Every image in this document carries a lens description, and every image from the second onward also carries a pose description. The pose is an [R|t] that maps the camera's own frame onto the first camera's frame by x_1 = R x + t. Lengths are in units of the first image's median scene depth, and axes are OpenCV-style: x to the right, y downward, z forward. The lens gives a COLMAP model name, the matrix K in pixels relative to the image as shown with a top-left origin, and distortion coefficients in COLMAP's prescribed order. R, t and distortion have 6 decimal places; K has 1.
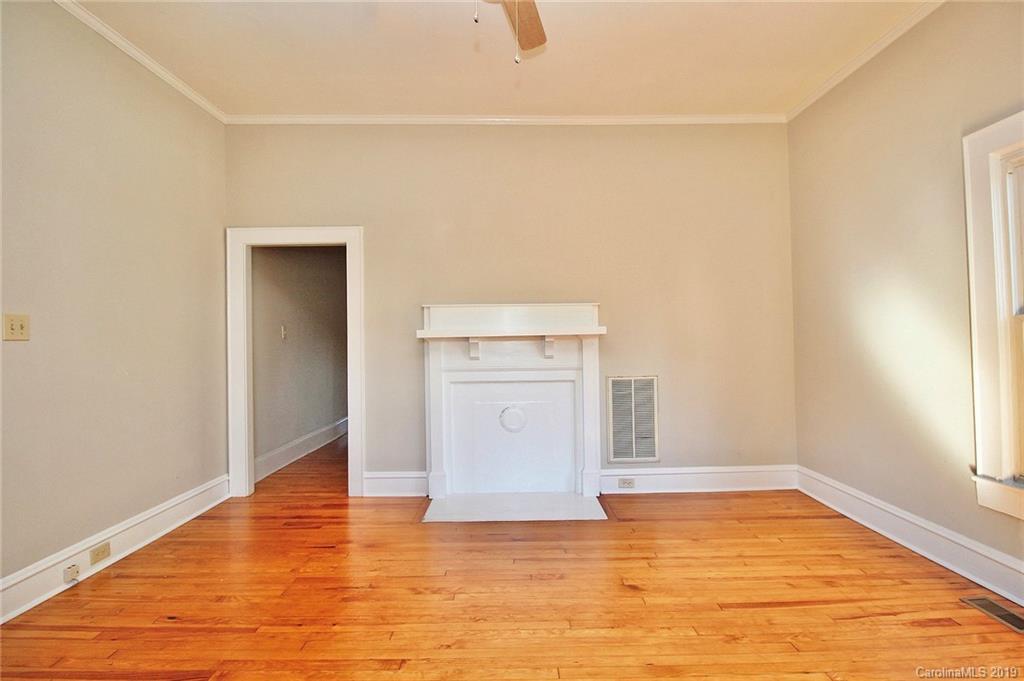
lens RADIAL K [[486.0, 0, 517.4], [0, 486.0, 336.8], [0, 0, 1]] dist [0.000625, -0.014617]
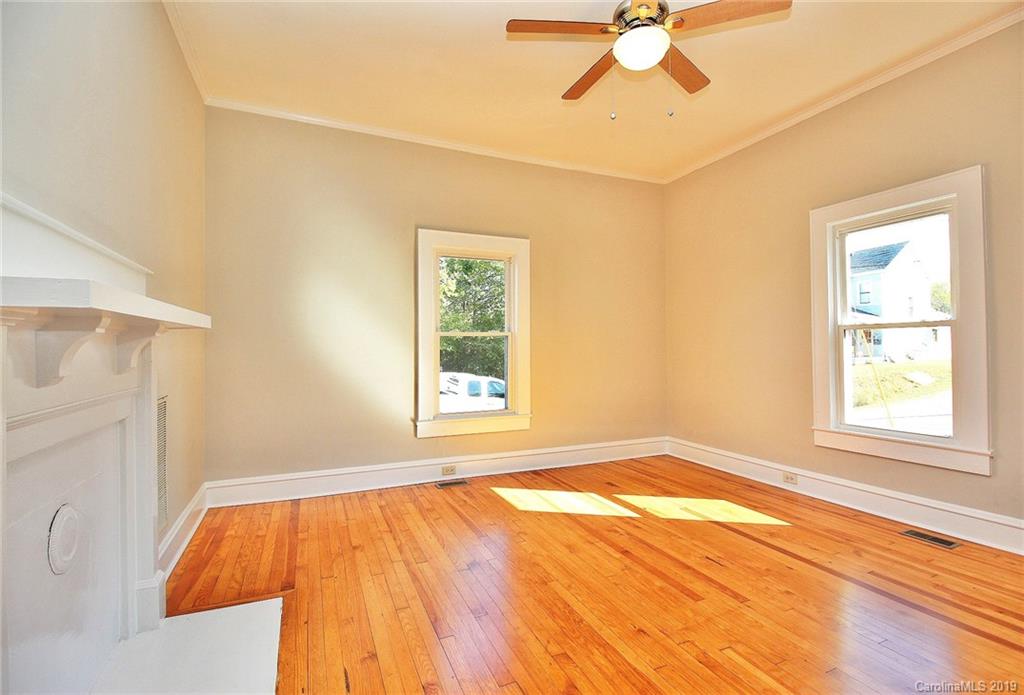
lens RADIAL K [[482.0, 0, 530.3], [0, 482.0, 341.6], [0, 0, 1]] dist [0.001427, -0.013133]
pose [[-0.409666, 0.027326, 0.911826, -0.566798], [0.005149, 0.999605, -0.027643, 0.031074], [-0.912221, -0.006630, -0.409645, 0.919318]]
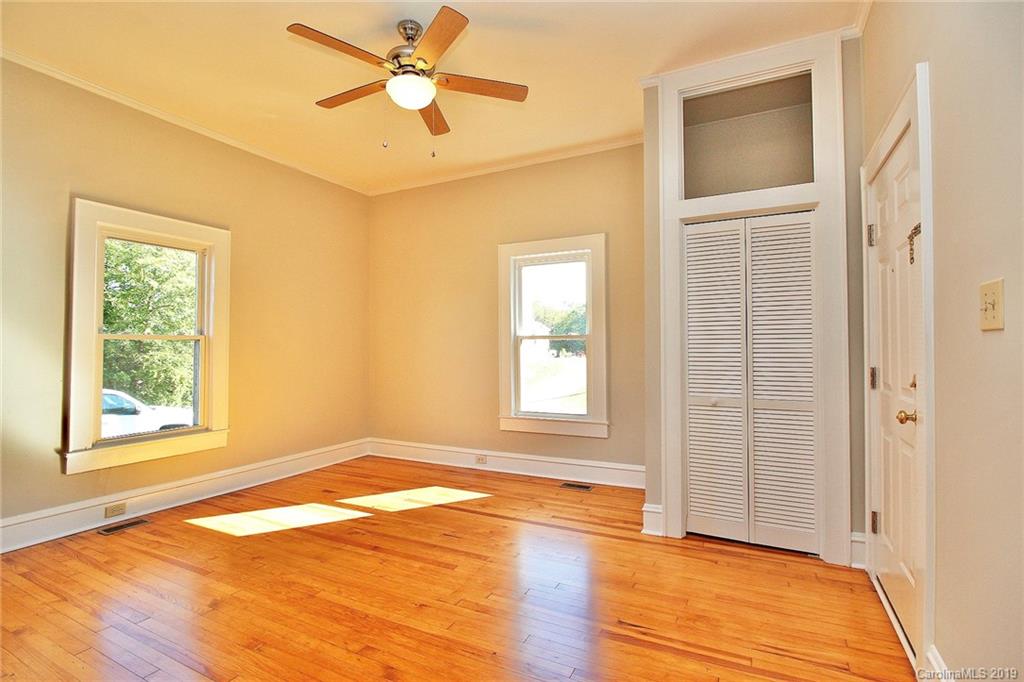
lens RADIAL K [[482.1, 0, 517.2], [0, 482.1, 334.6], [0, 0, 1]] dist [0.001755, -0.013957]
pose [[-0.888185, 0.027669, 0.458653, -0.515186], [0.011756, 0.999227, -0.037513, 0.017602], [-0.459336, -0.027927, -0.887823, 1.095092]]
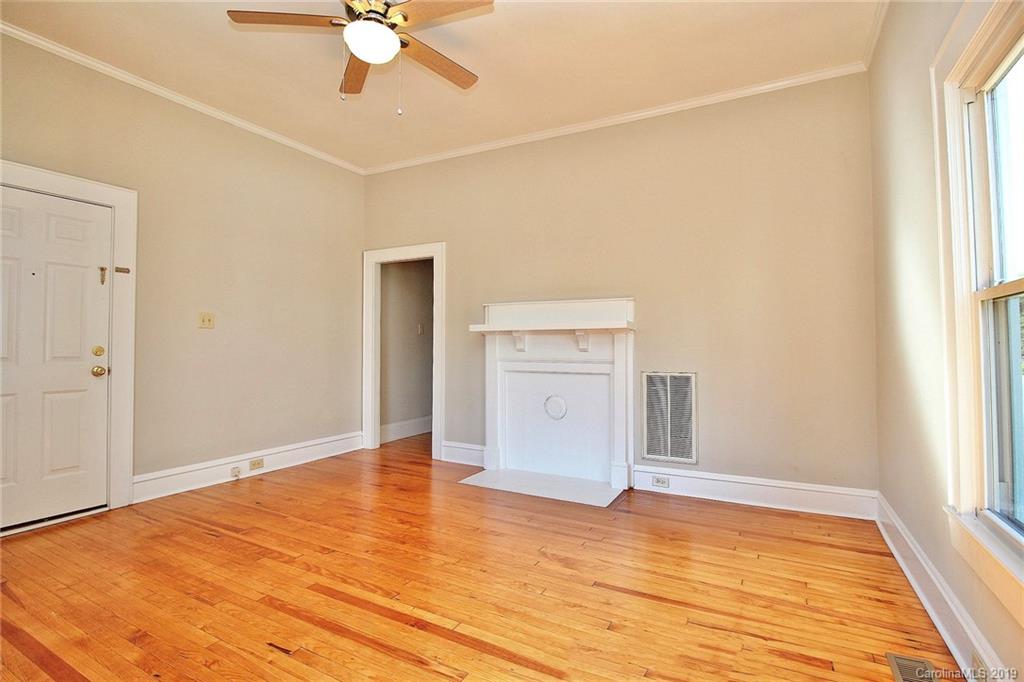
lens RADIAL K [[491.3, 0, 513.9], [0, 491.3, 337.7], [0, 0, 1]] dist [0.000555, -0.014711]
pose [[0.873946, 0.007880, -0.485958, 0.495477], [-0.012140, 0.999911, -0.005619, 0.024619], [0.485871, 0.010810, 0.873964, -0.004305]]
